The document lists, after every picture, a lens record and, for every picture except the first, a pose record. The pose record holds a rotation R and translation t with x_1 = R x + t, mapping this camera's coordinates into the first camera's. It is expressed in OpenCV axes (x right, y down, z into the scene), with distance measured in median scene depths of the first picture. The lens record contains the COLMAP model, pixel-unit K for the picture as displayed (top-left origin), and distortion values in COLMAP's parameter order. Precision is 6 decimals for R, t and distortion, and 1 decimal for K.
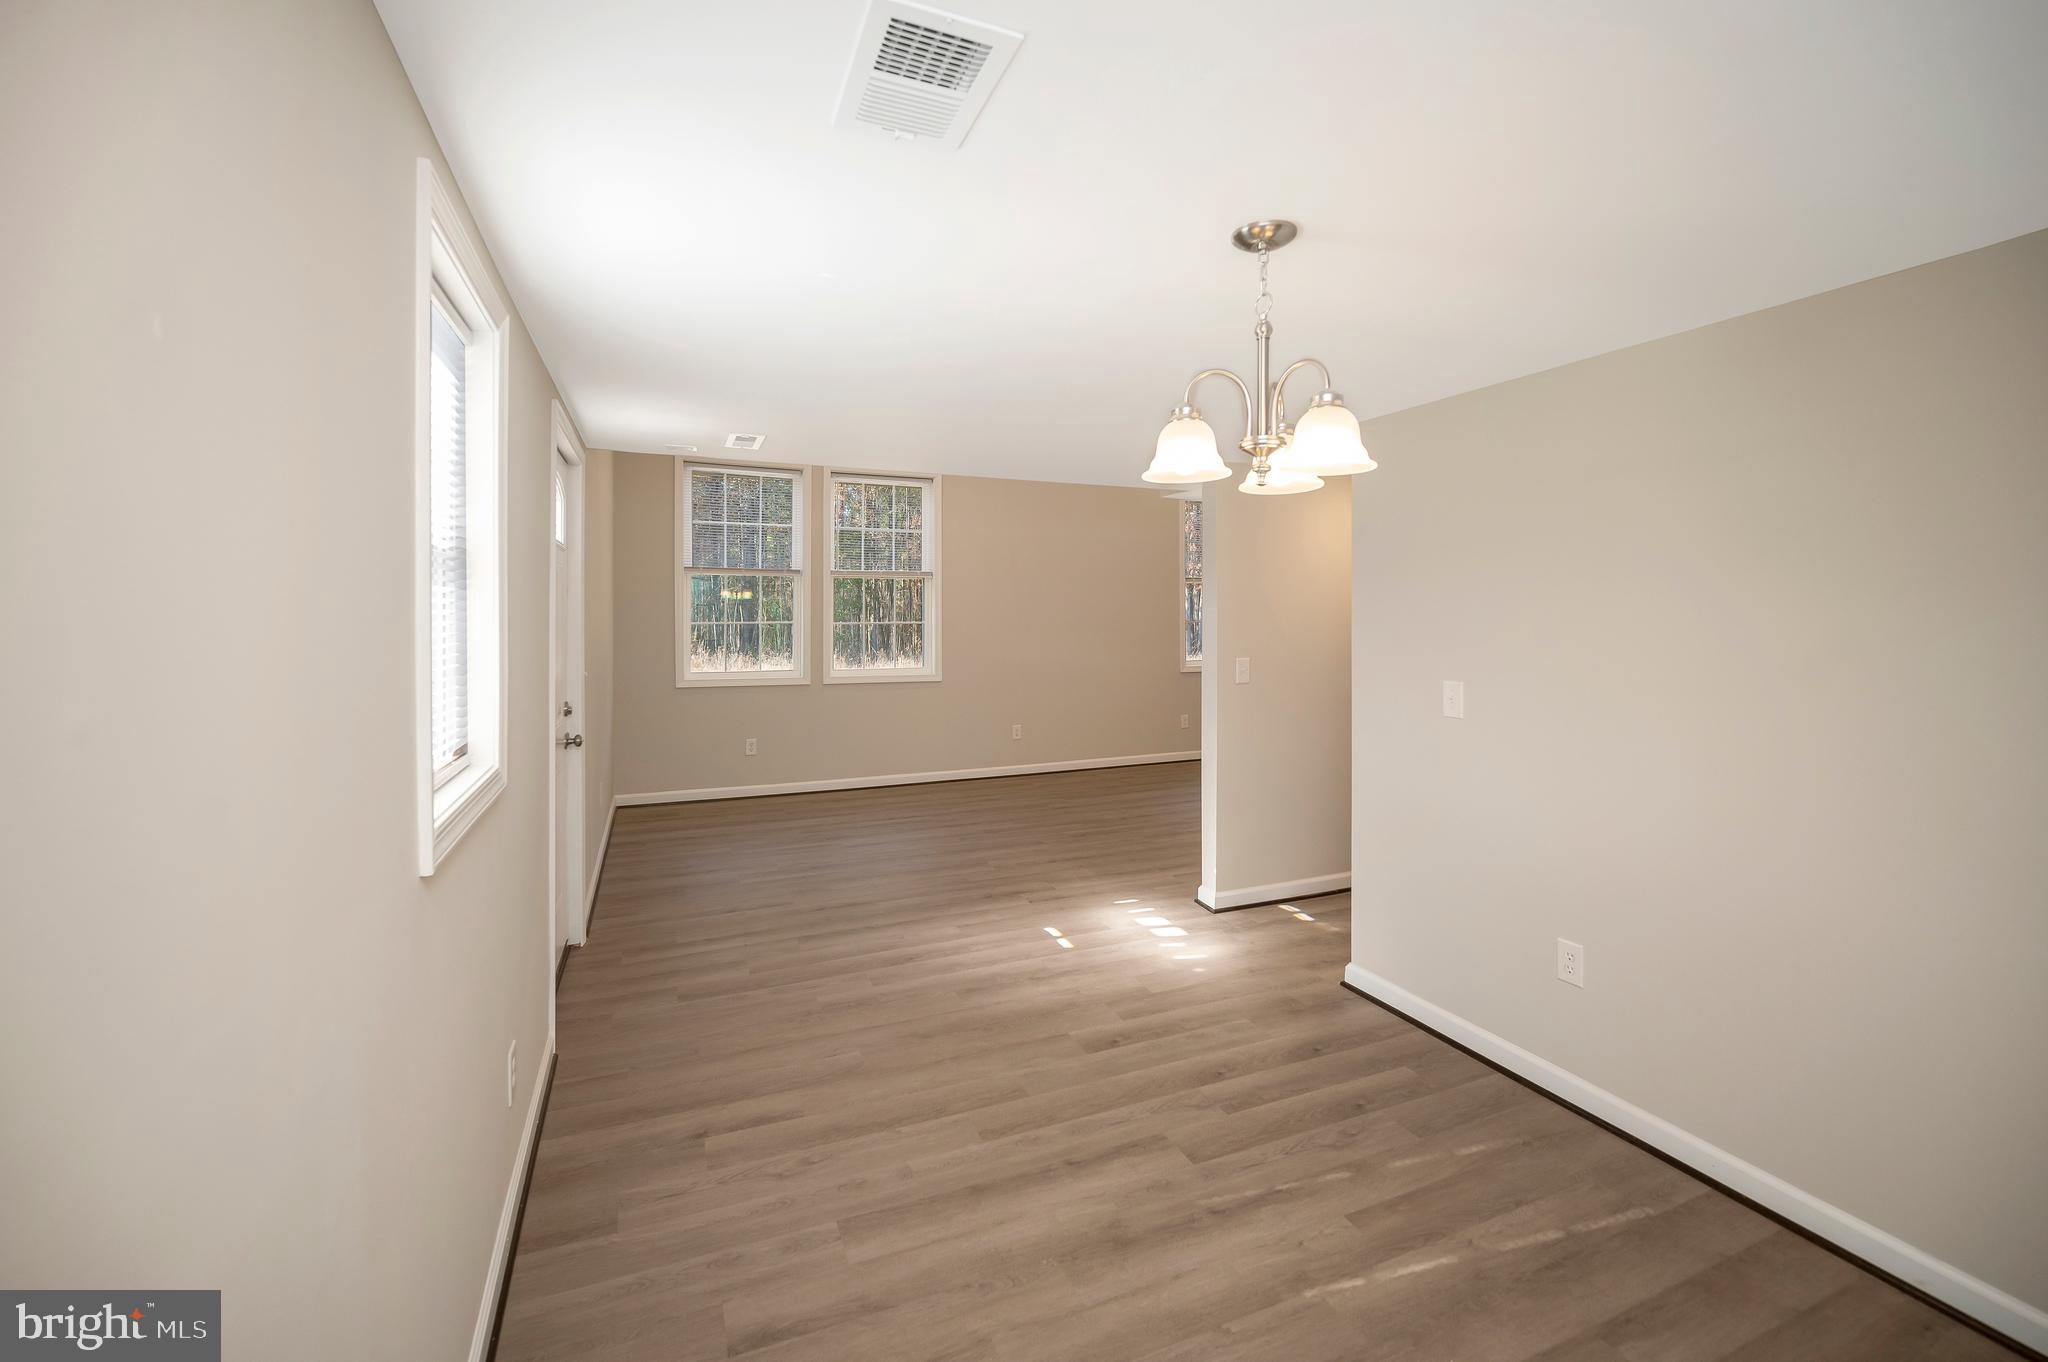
lens RADIAL K [[857.8, 0, 1020.6], [0, 857.8, 616.7], [0, 0, 1]] dist [-0.000992, -0.000158]
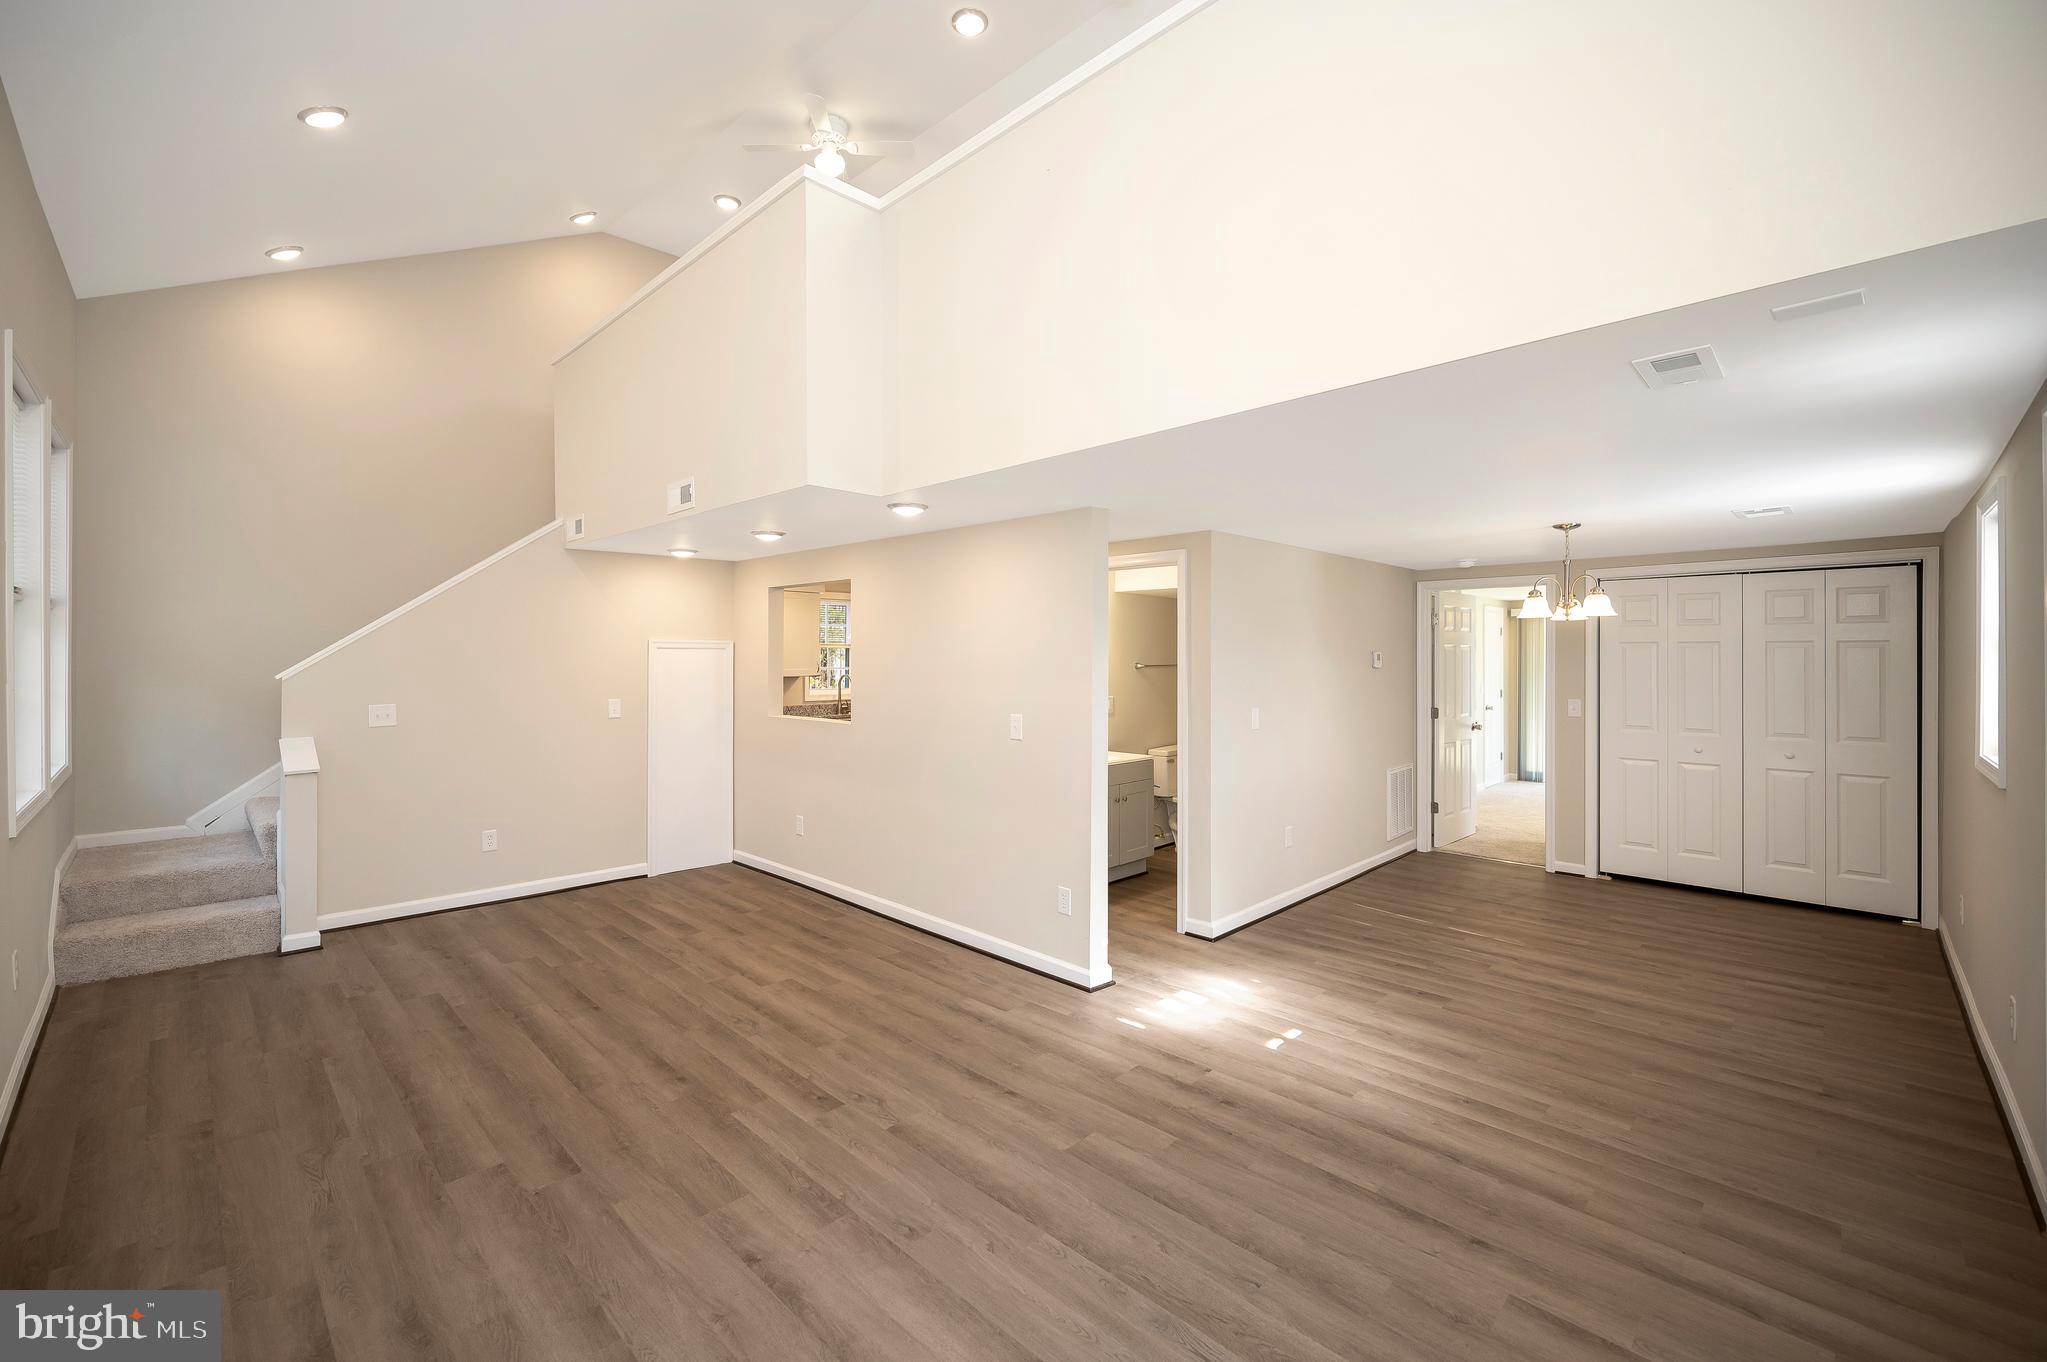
lens RADIAL K [[846.5, 0, 1018.7], [0, 846.5, 650.4], [0, 0, 1]] dist [-0.001266, -0.000633]
pose [[-0.385041, 0.009499, 0.922851, -0.972055], [0.004527, 0.999954, -0.008404, -0.029287], [-0.922888, 0.000942, -0.385066, 2.341221]]
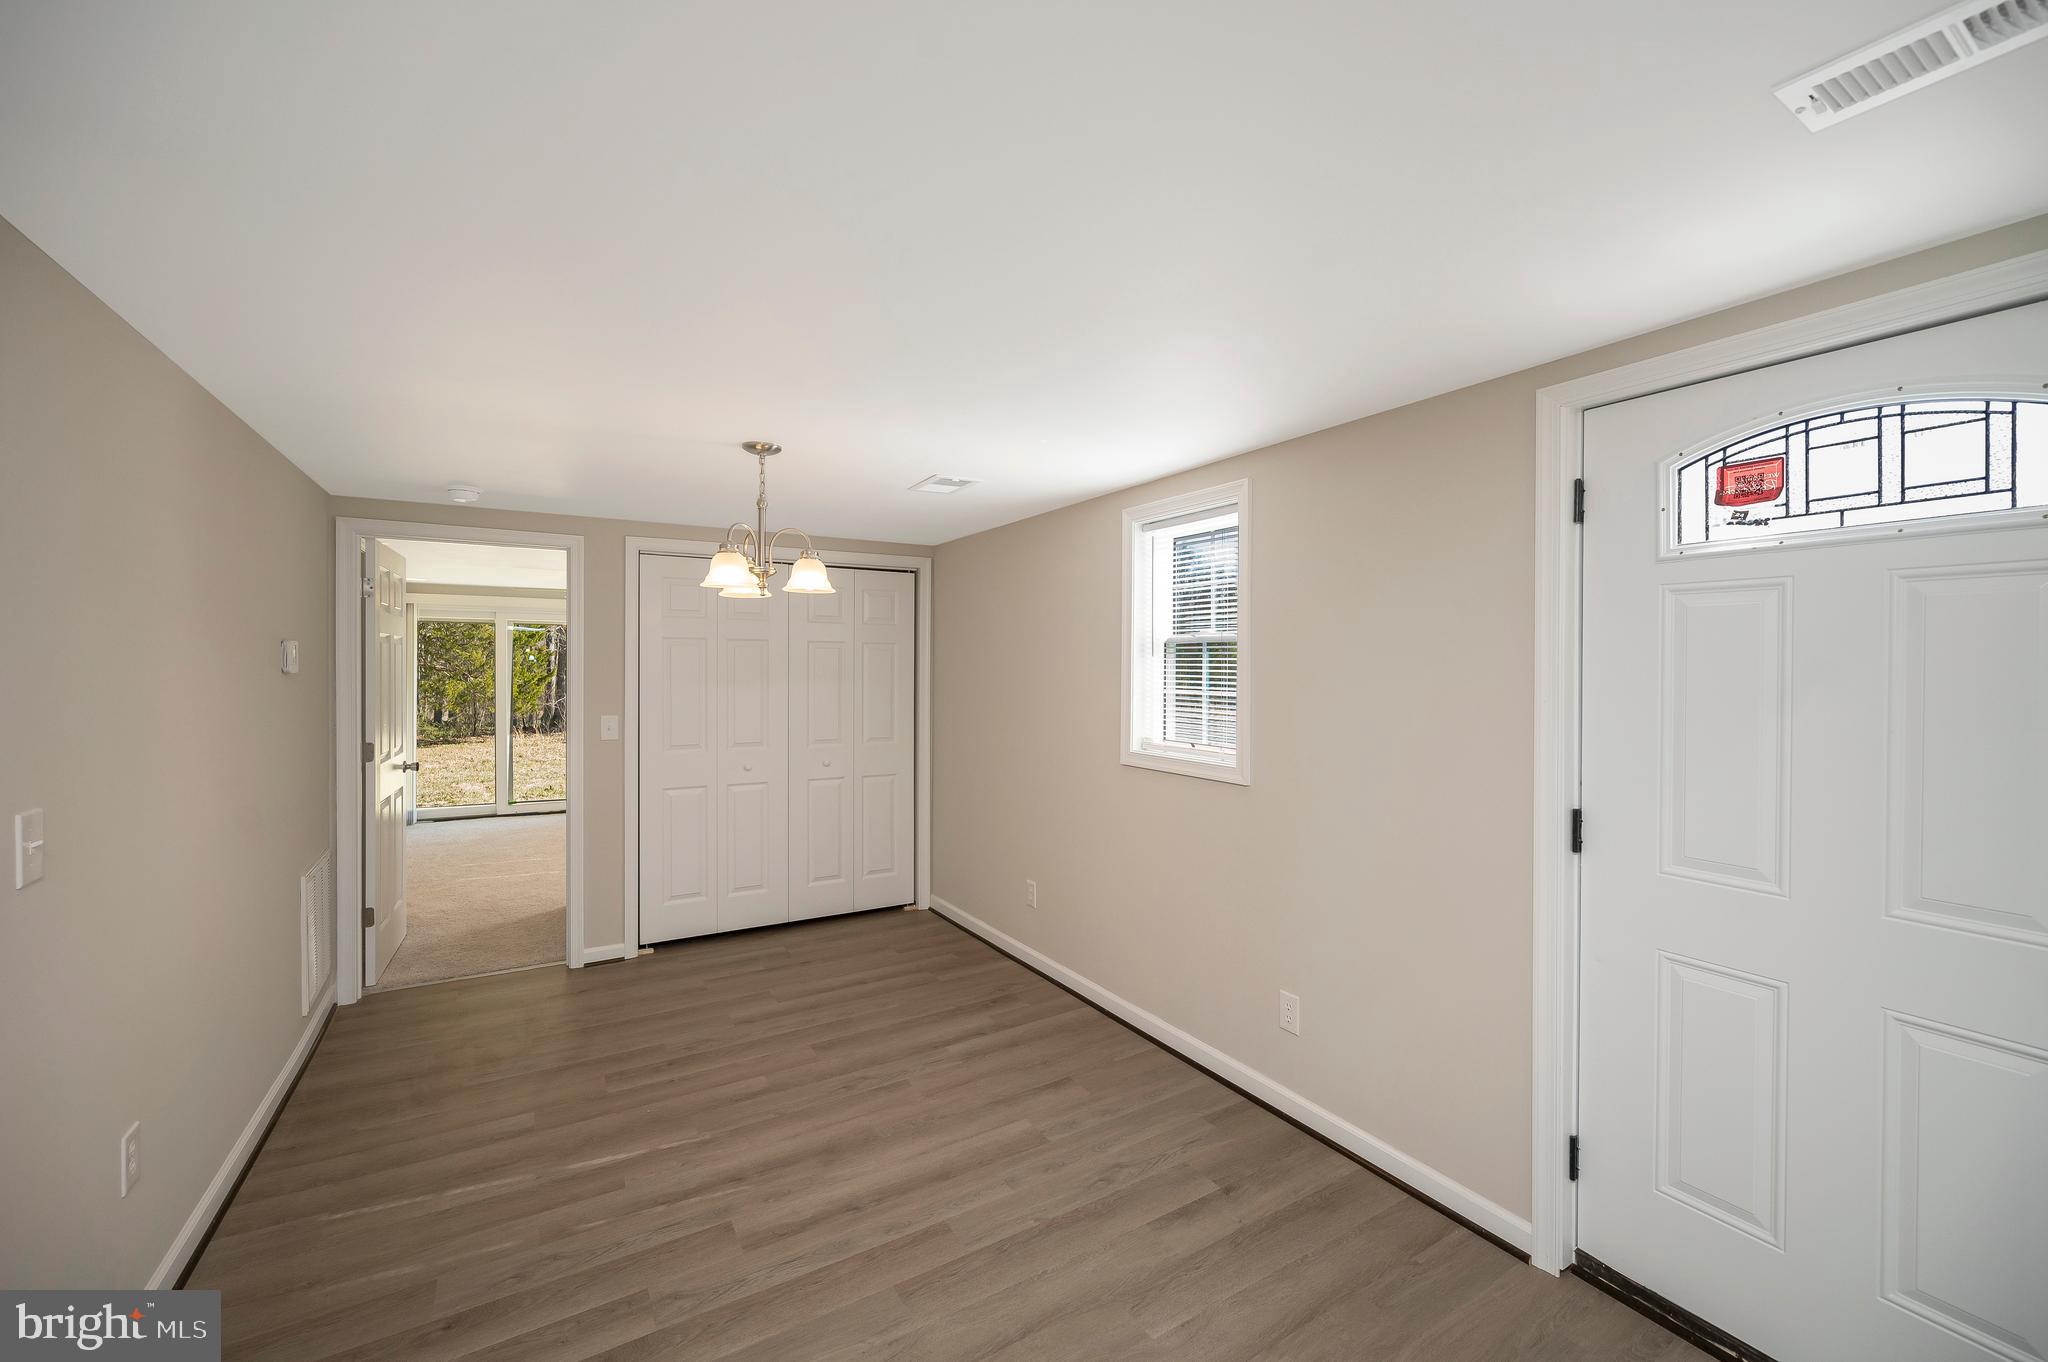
lens RADIAL K [[823.5, 0, 1032.8], [0, 823.5, 669.8], [0, 0, 1]] dist [-0.000183, -0.000086]
pose [[-0.988886, 0.000175, -0.148677, -0.003527], [-0.001149, 0.999960, 0.008822, -0.012839], [0.148672, 0.008895, -0.988846, 1.763159]]
